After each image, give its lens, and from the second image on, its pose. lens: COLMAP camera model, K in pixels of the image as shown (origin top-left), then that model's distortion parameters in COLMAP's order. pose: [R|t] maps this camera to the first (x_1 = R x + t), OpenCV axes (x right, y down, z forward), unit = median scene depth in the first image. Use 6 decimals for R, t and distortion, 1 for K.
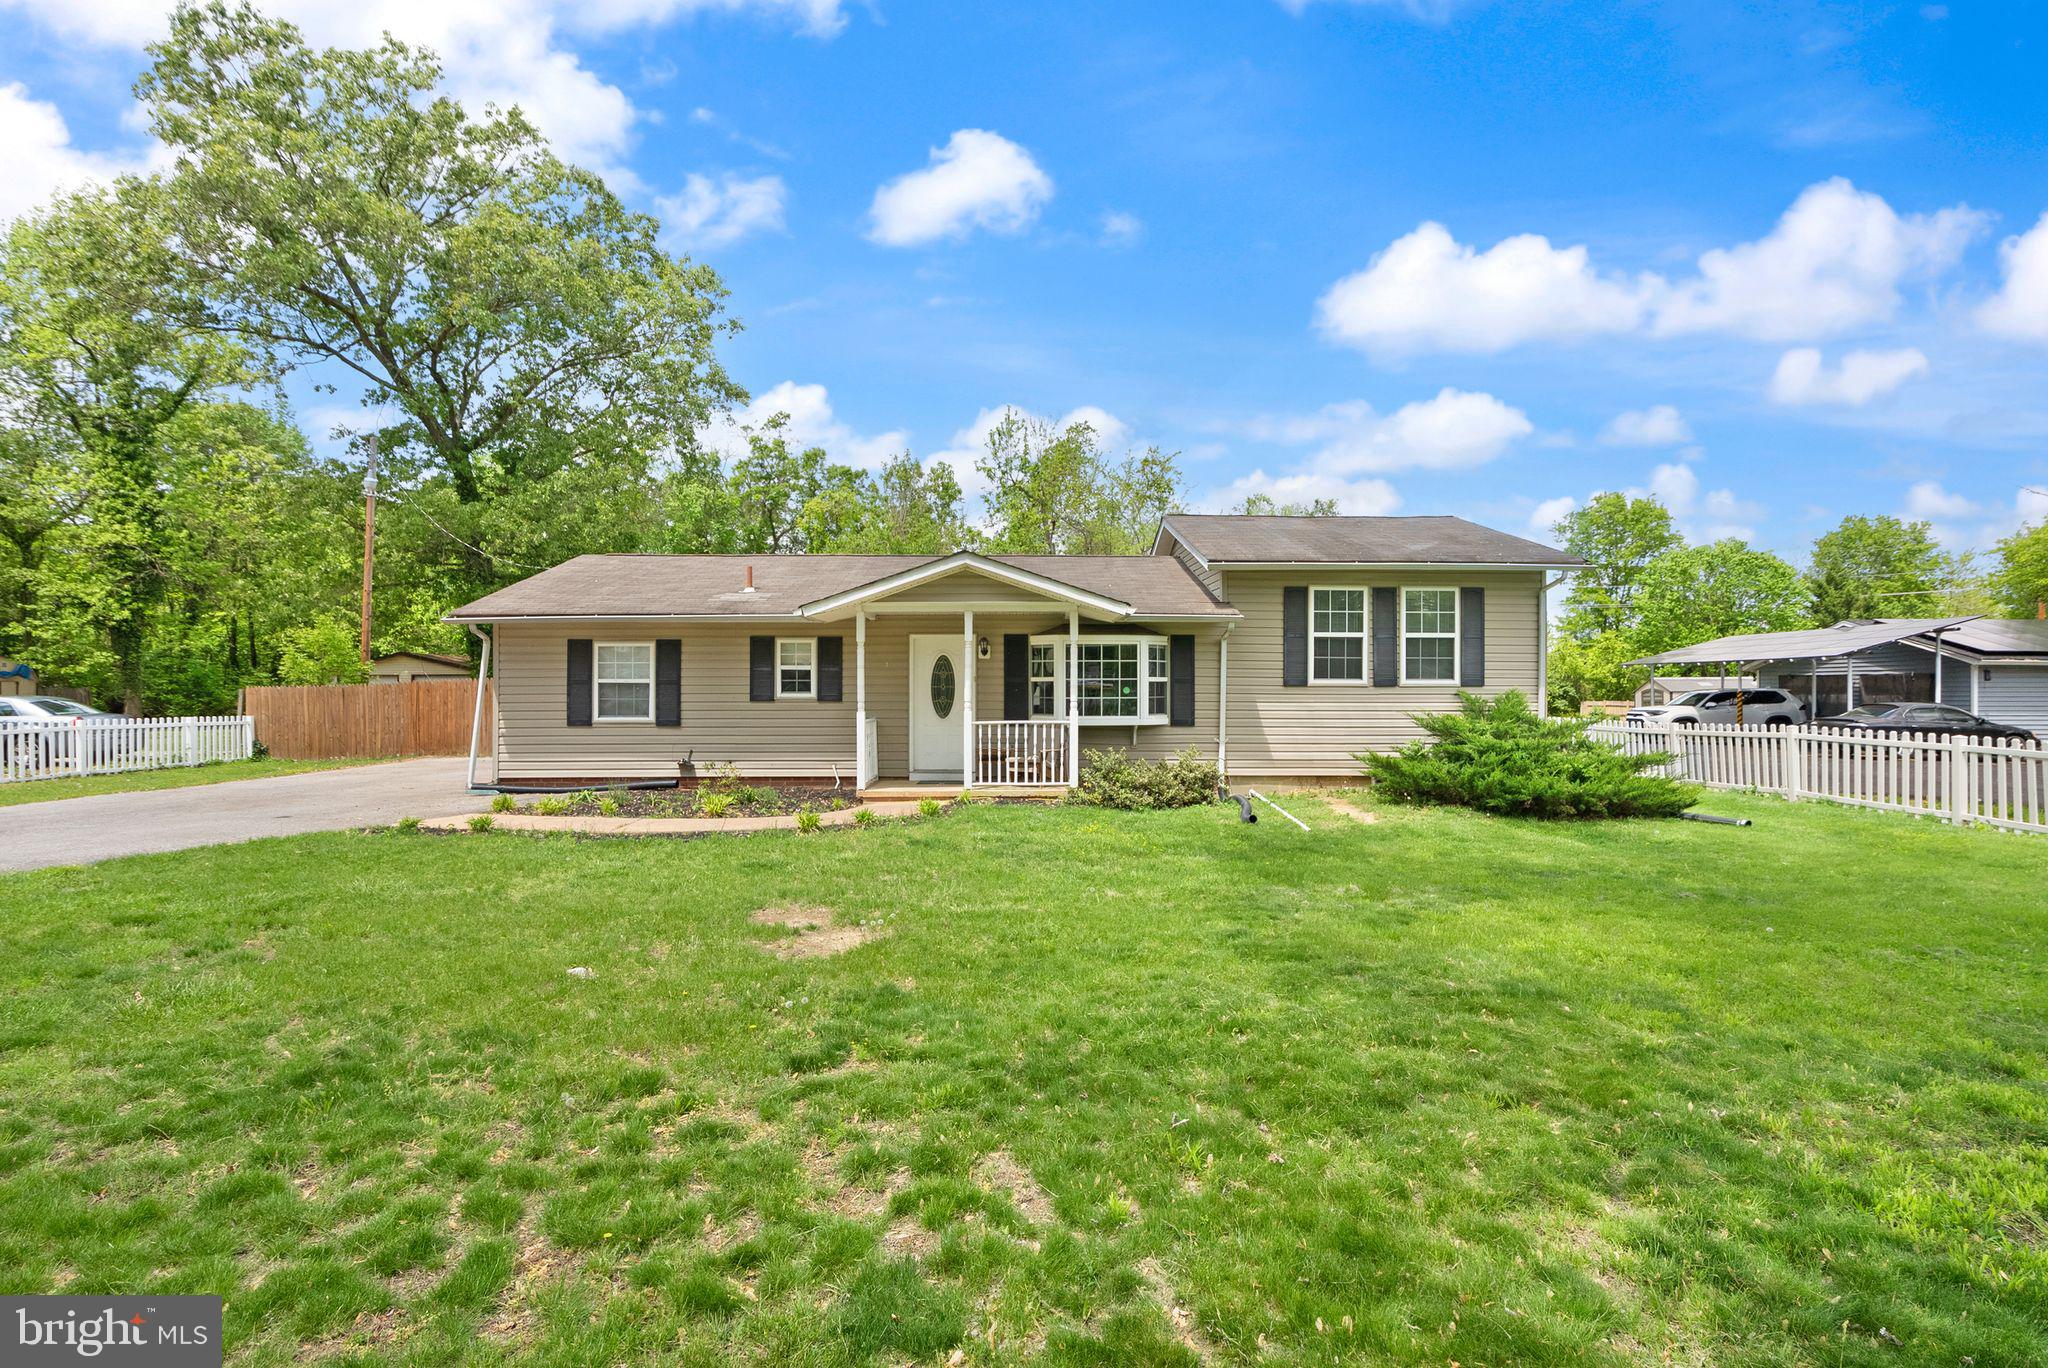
lens RADIAL K [[939.9, 0, 1017.7], [0, 939.9, 691.7], [0, 0, 1]] dist [0.000552, -0.000036]
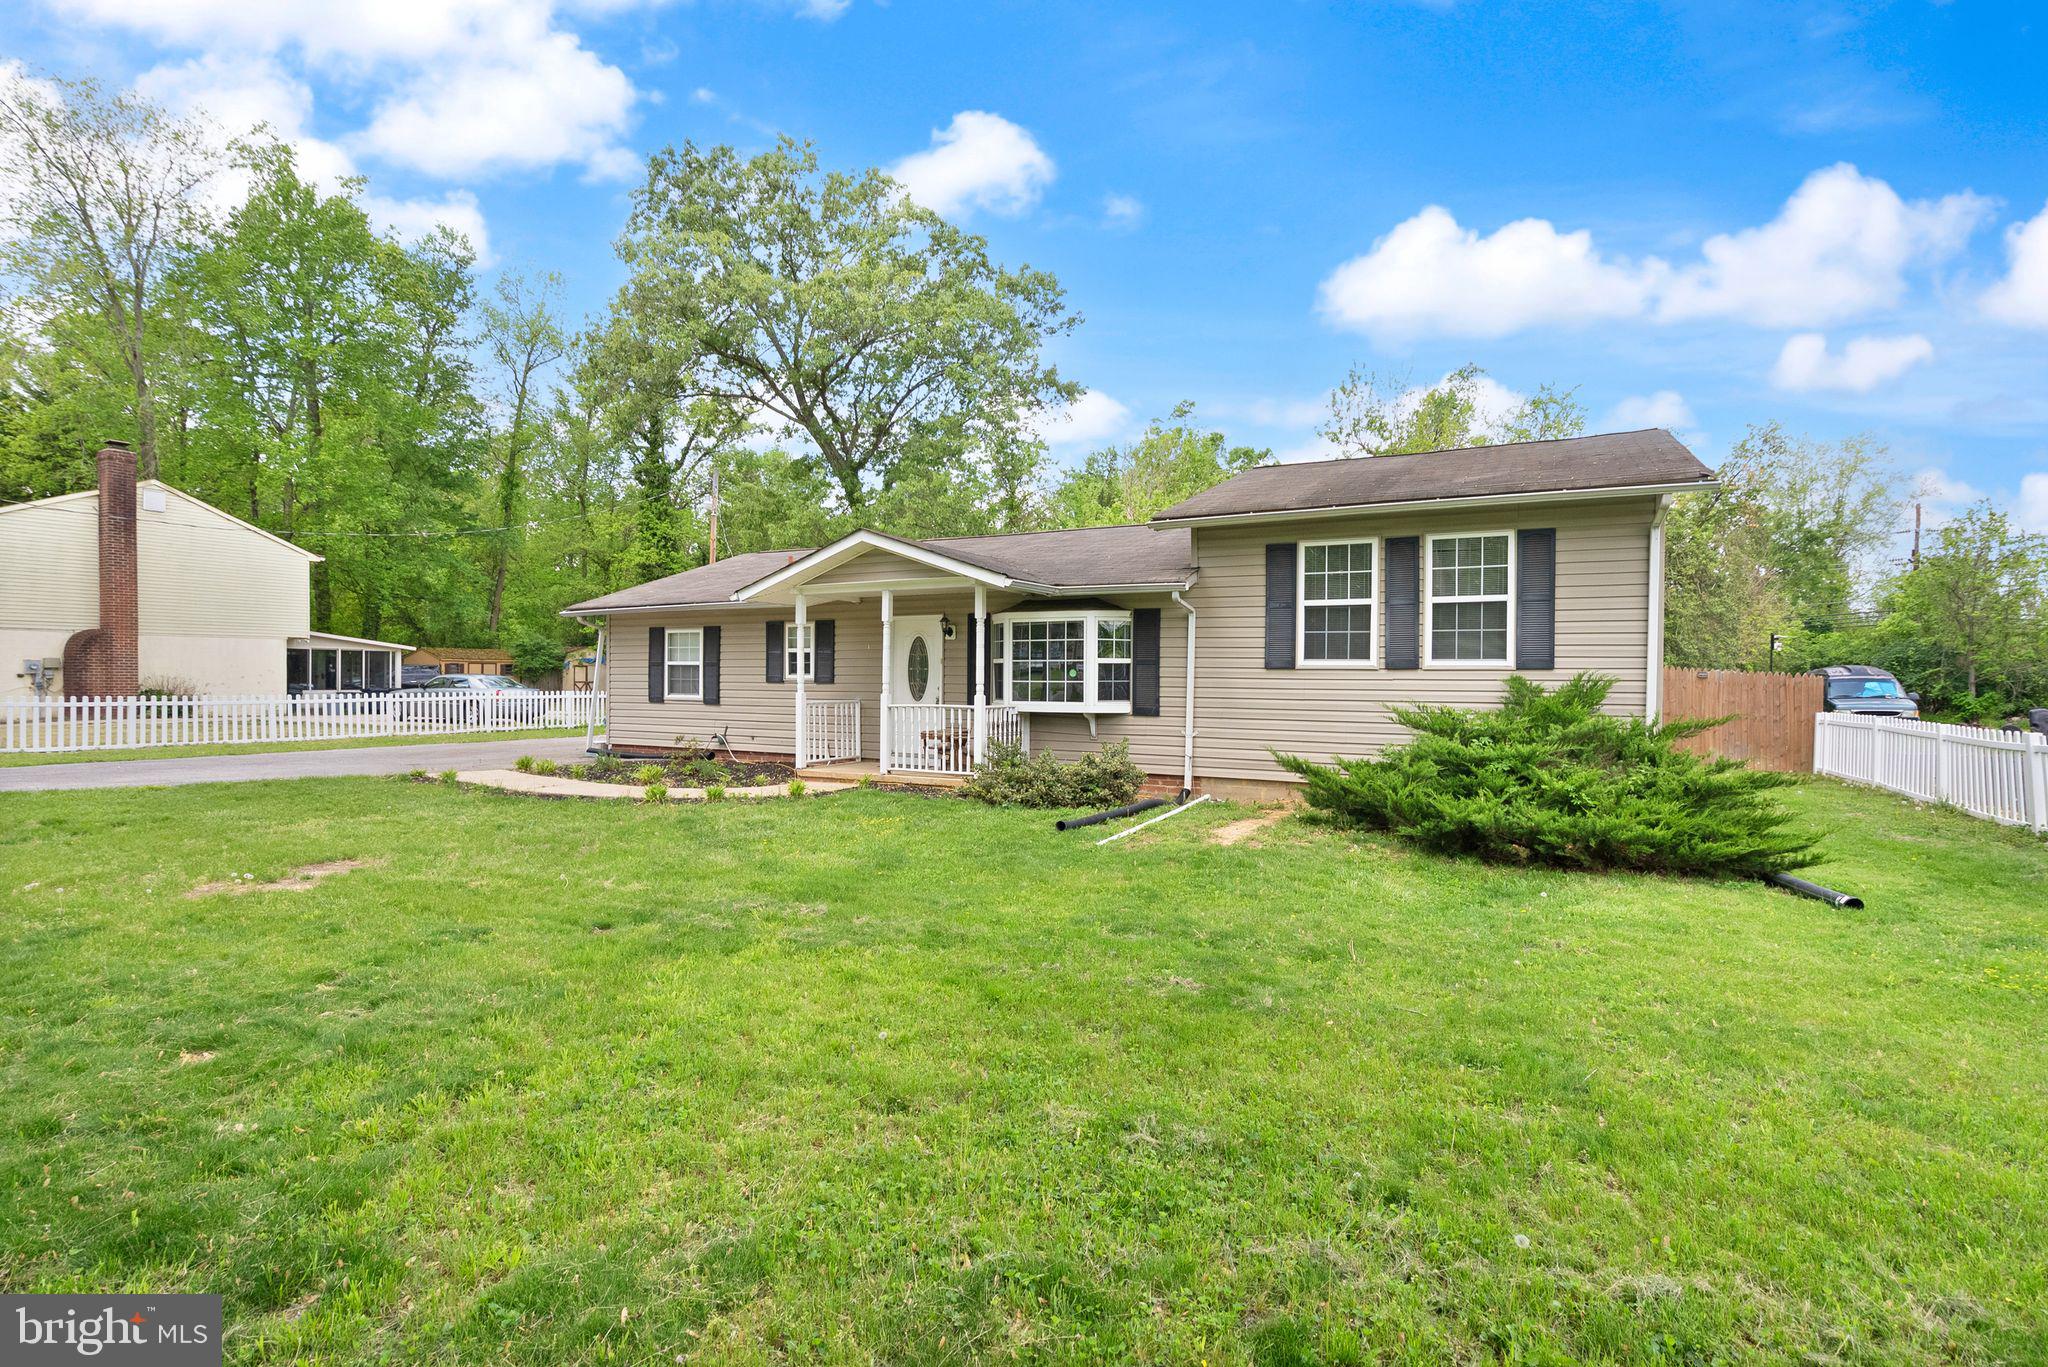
lens RADIAL K [[939.9, 0, 1017.7], [0, 939.9, 691.2], [0, 0, 1]] dist [0.000552, -0.000036]
pose [[0.878879, 0.012925, -0.476869, 0.479548], [-0.007264, 0.999880, 0.013713, 0.003773], [0.476989, -0.008588, 0.878867, 0.197068]]
